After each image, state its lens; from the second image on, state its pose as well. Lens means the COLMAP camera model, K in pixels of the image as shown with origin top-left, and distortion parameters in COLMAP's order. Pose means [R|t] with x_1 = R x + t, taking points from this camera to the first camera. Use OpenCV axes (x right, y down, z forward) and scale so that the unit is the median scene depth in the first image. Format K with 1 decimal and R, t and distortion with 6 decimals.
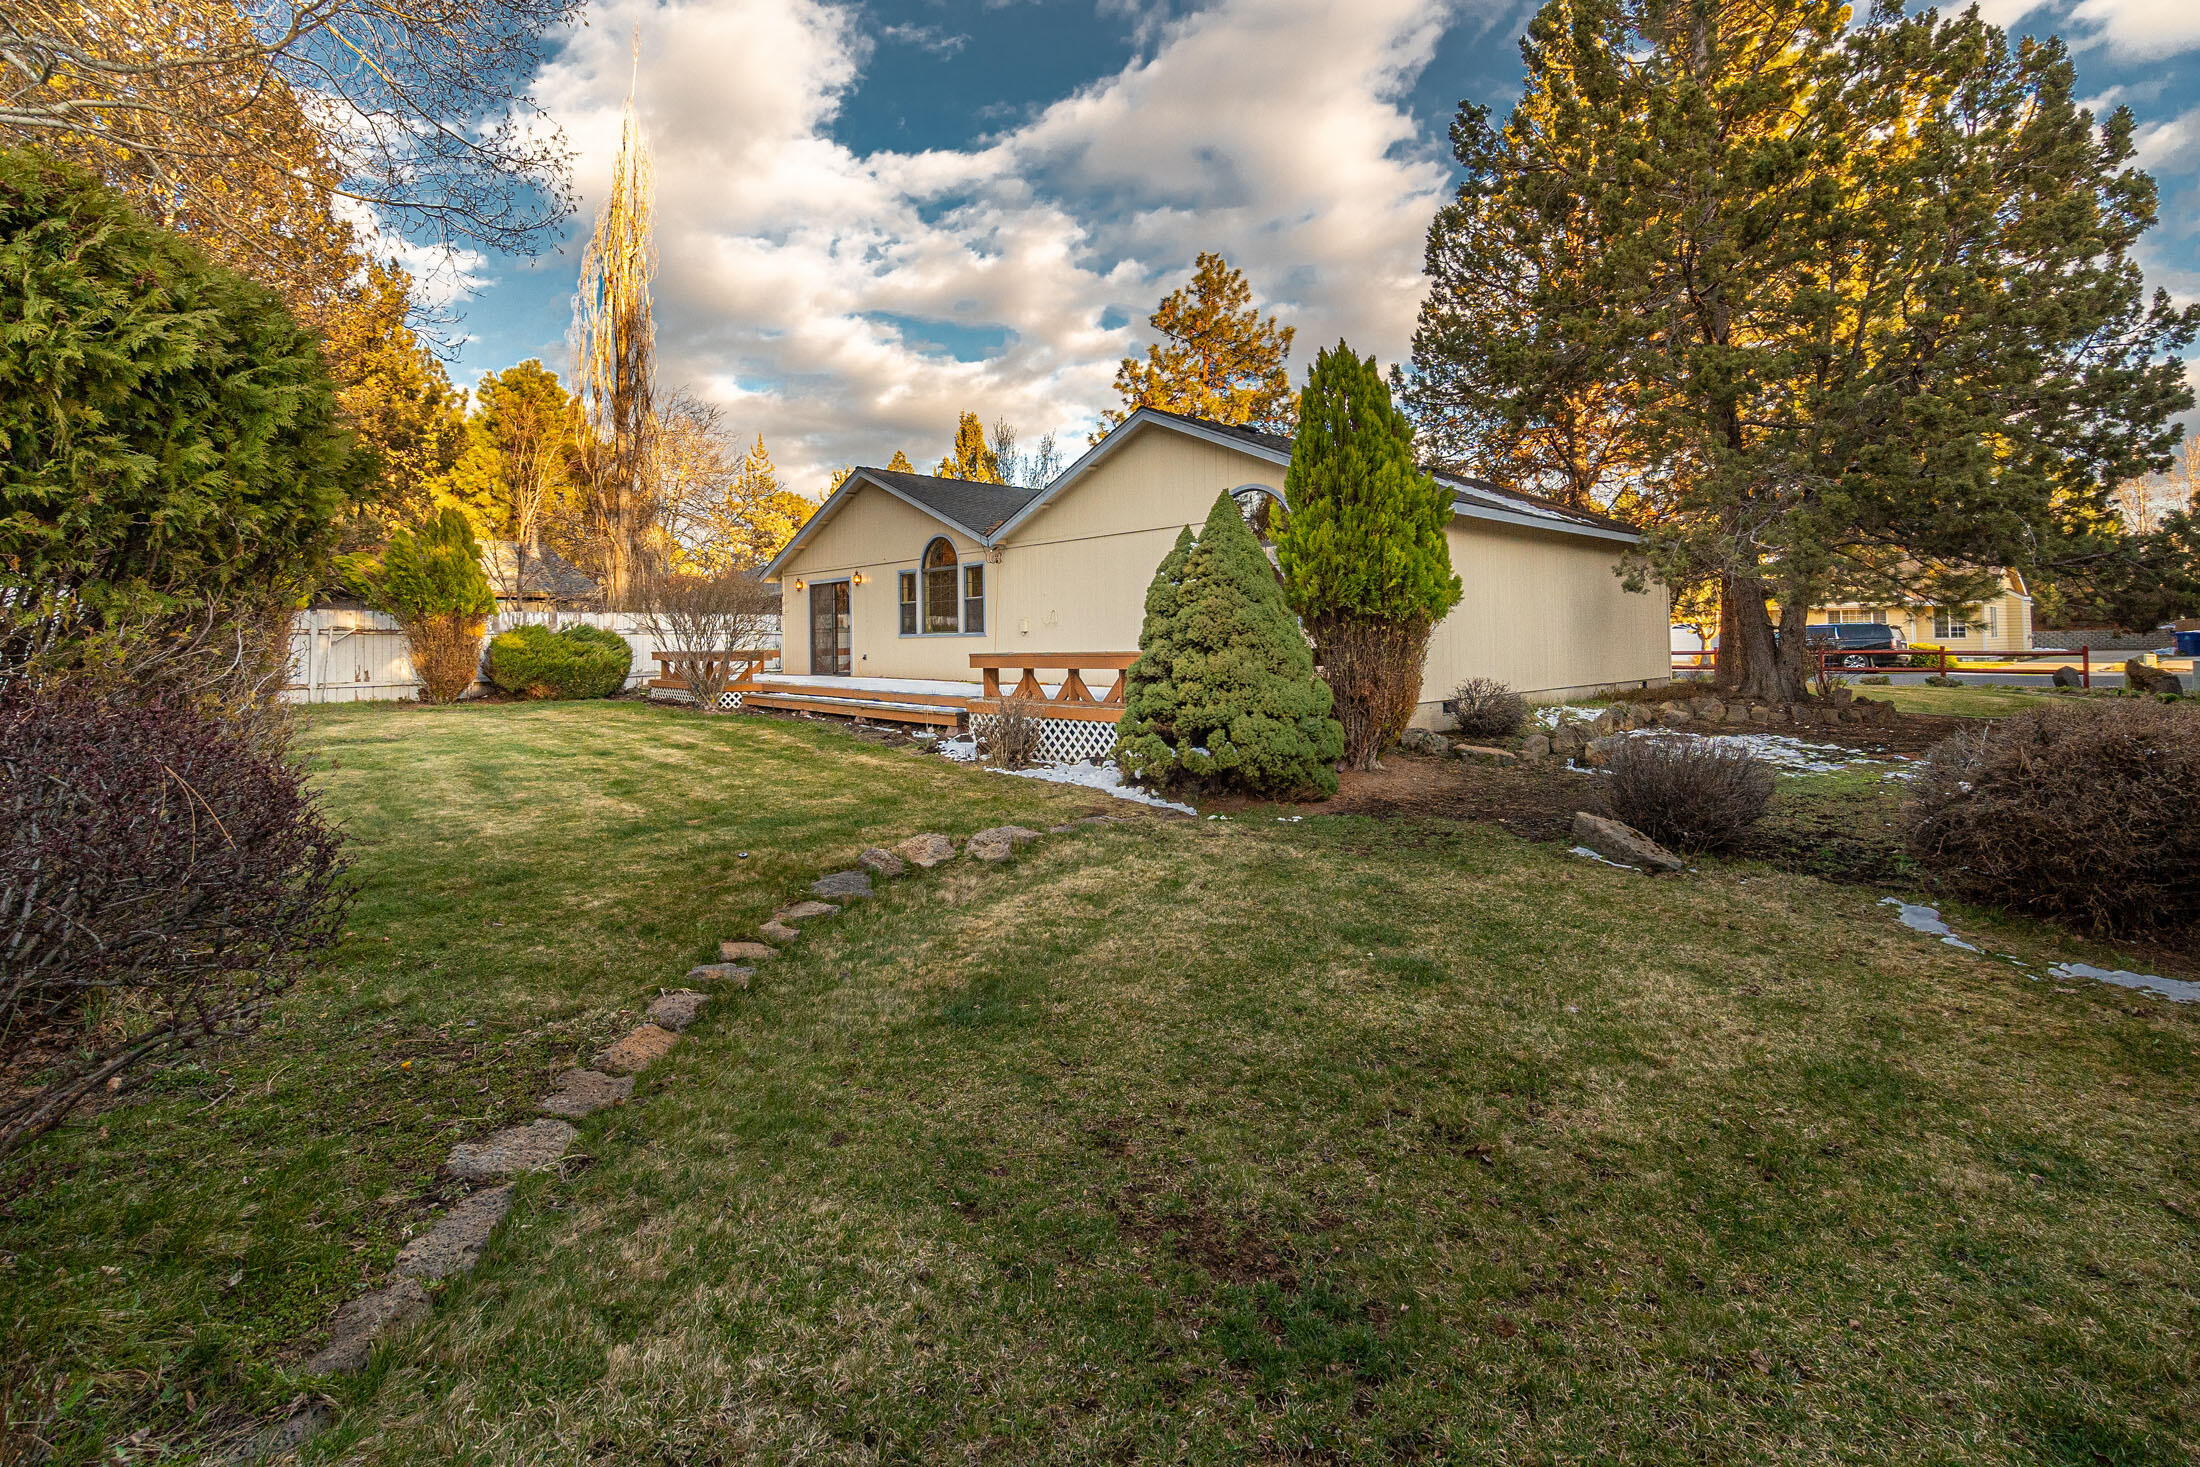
lens RADIAL K [[942.7, 0, 1103.4], [0, 942.7, 580.4], [0, 0, 1]] dist [-0.002561, 0.000062]
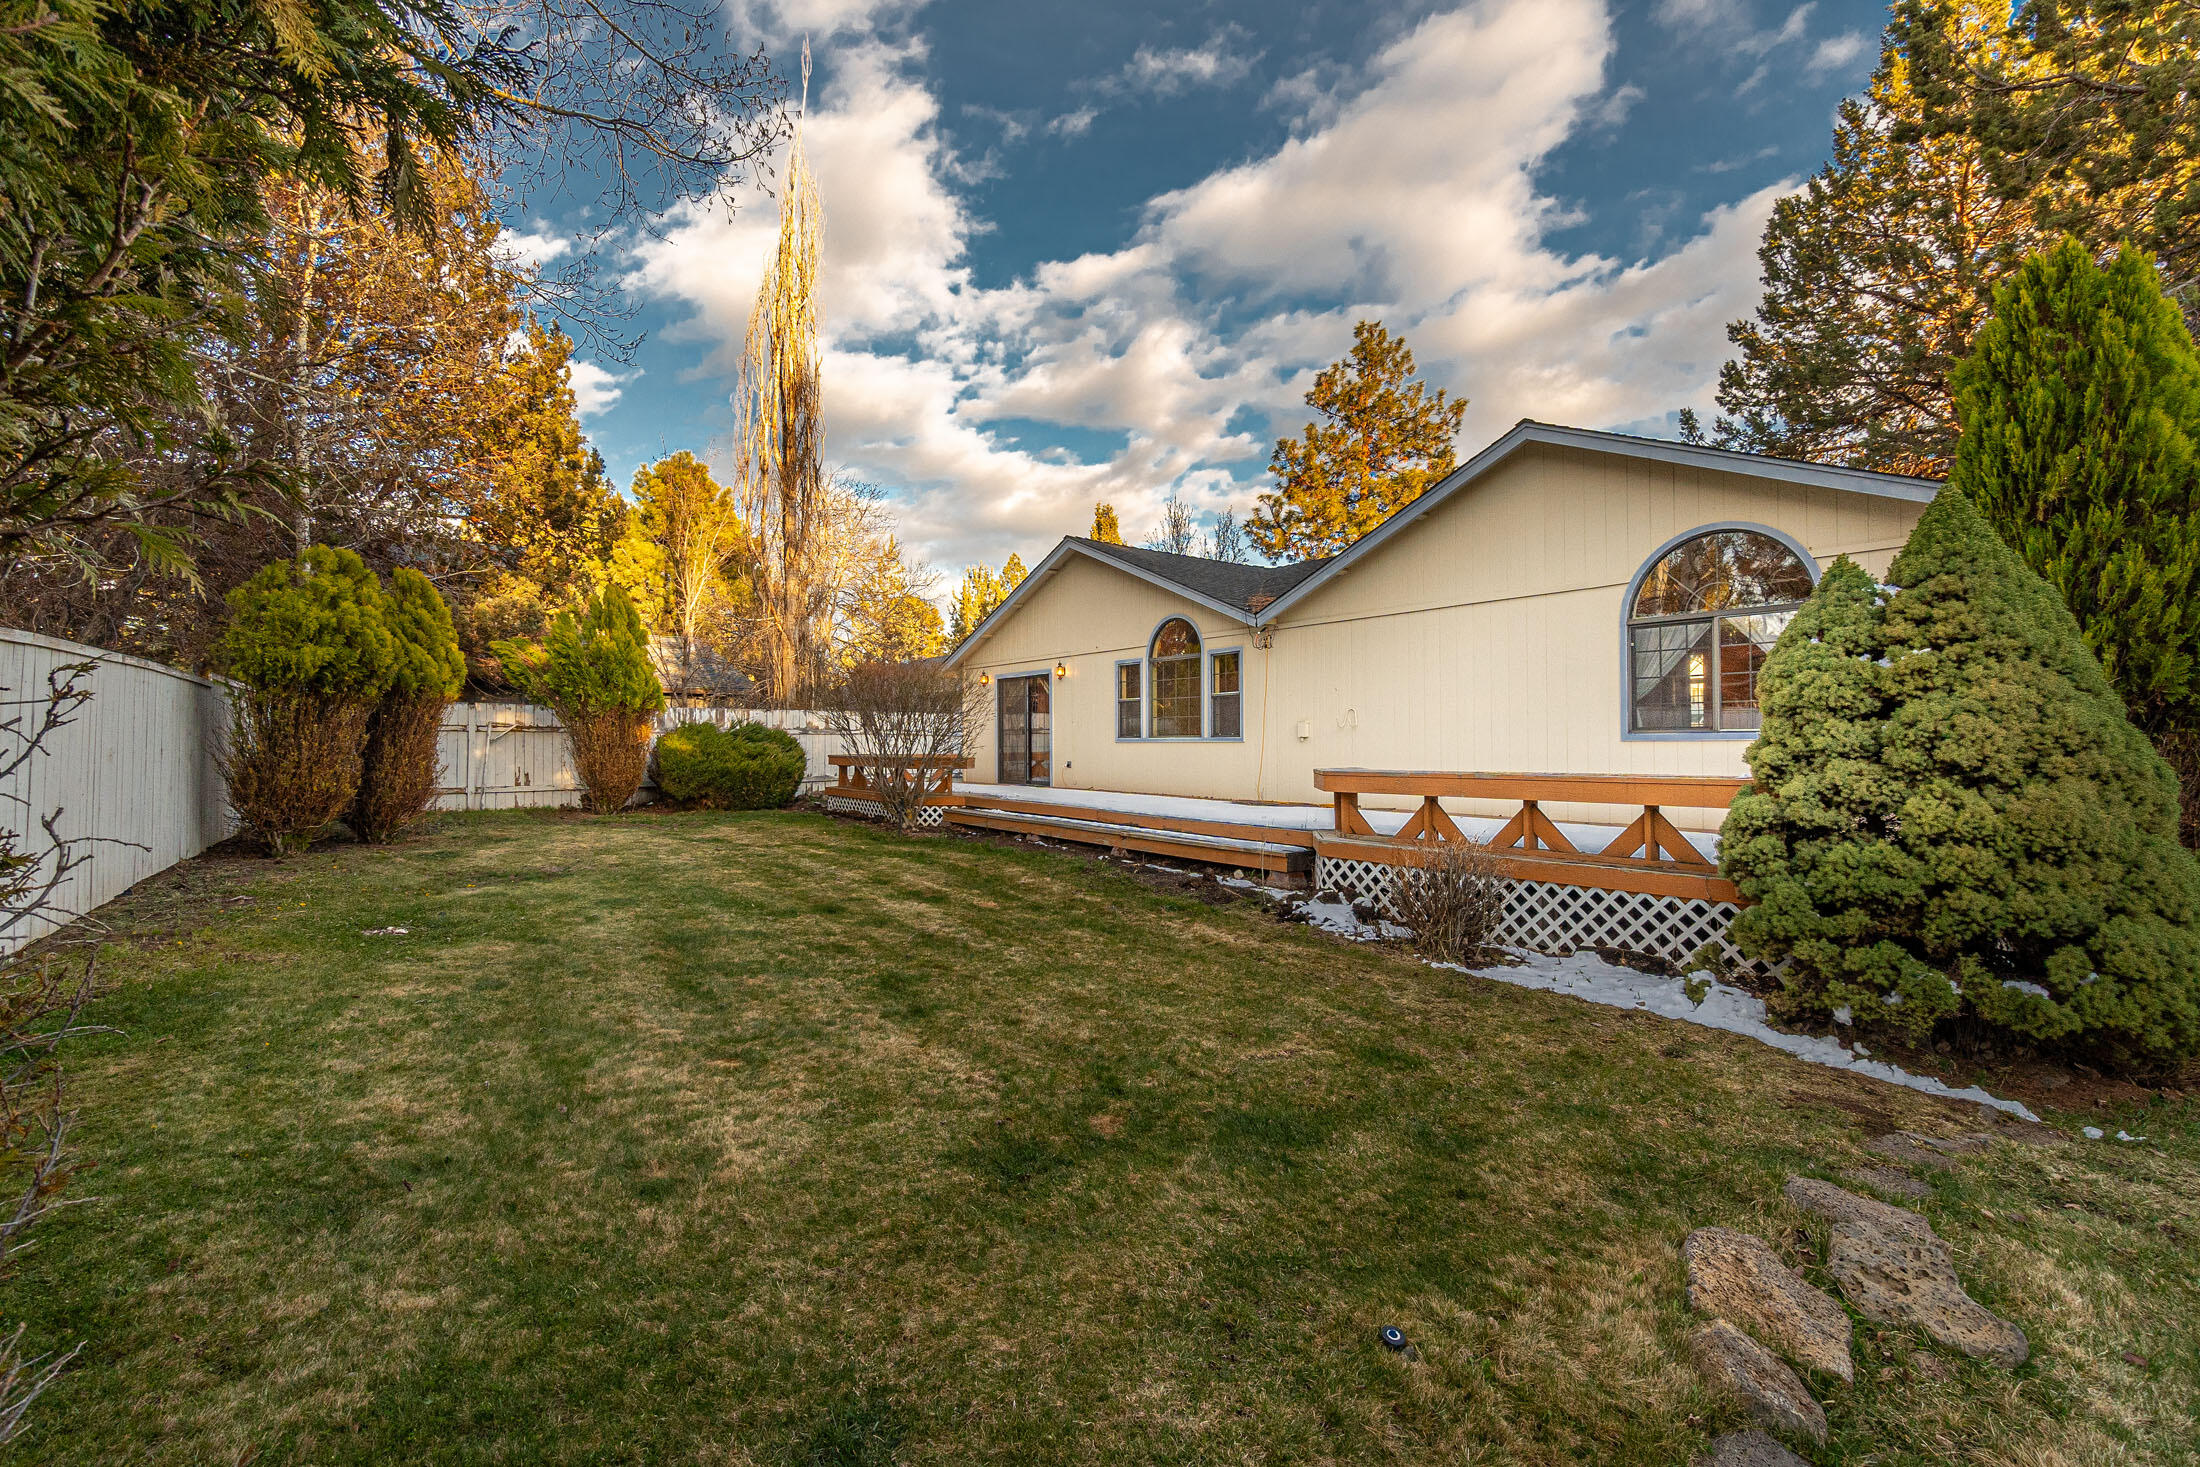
lens RADIAL K [[960.4, 0, 1085.6], [0, 960.4, 689.3], [0, 0, 1]] dist [0.002685, 0.000454]
pose [[0.989928, 0.003962, -0.141515, -0.129717], [-0.002819, 0.999962, 0.008277, 0.008119], [0.141542, -0.007795, 0.989902, 0.172696]]
